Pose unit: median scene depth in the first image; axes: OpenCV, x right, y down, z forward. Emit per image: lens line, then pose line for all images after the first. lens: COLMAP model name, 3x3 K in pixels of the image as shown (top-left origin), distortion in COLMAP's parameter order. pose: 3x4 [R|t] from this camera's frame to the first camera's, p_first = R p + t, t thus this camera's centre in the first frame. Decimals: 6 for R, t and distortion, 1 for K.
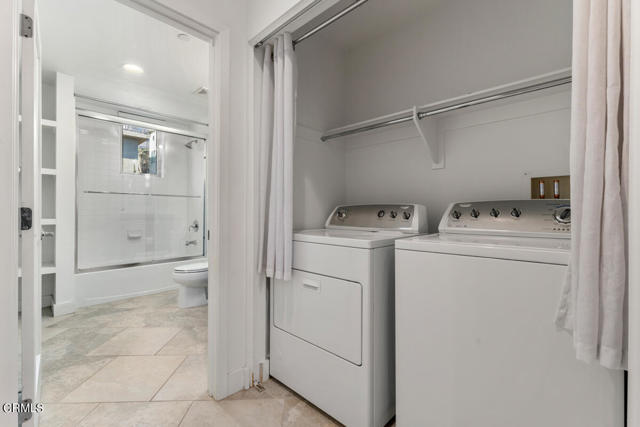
lens RADIAL K [[277.1, 0, 320.0], [0, 277.1, 213.5], [0, 0, 1]] dist [-0.000501, -0.000093]
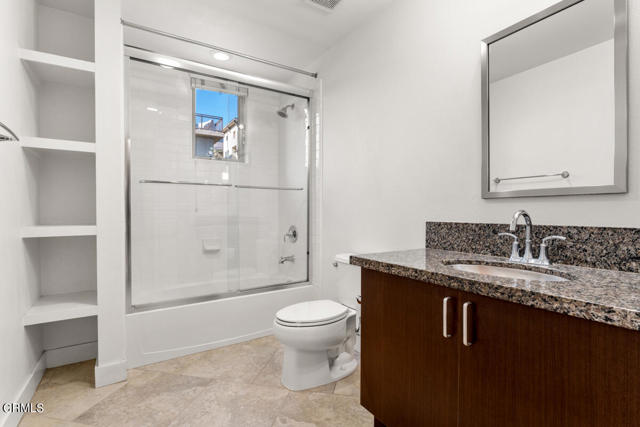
lens RADIAL K [[295.9, 0, 320.8], [0, 295.9, 219.4], [0, 0, 1]] dist [0.002480, 0.000161]
pose [[0.972816, -0.000192, -0.231580, -0.268257], [0.004209, 0.999849, 0.016852, -0.002506], [0.231542, -0.017369, 0.972670, 0.397390]]
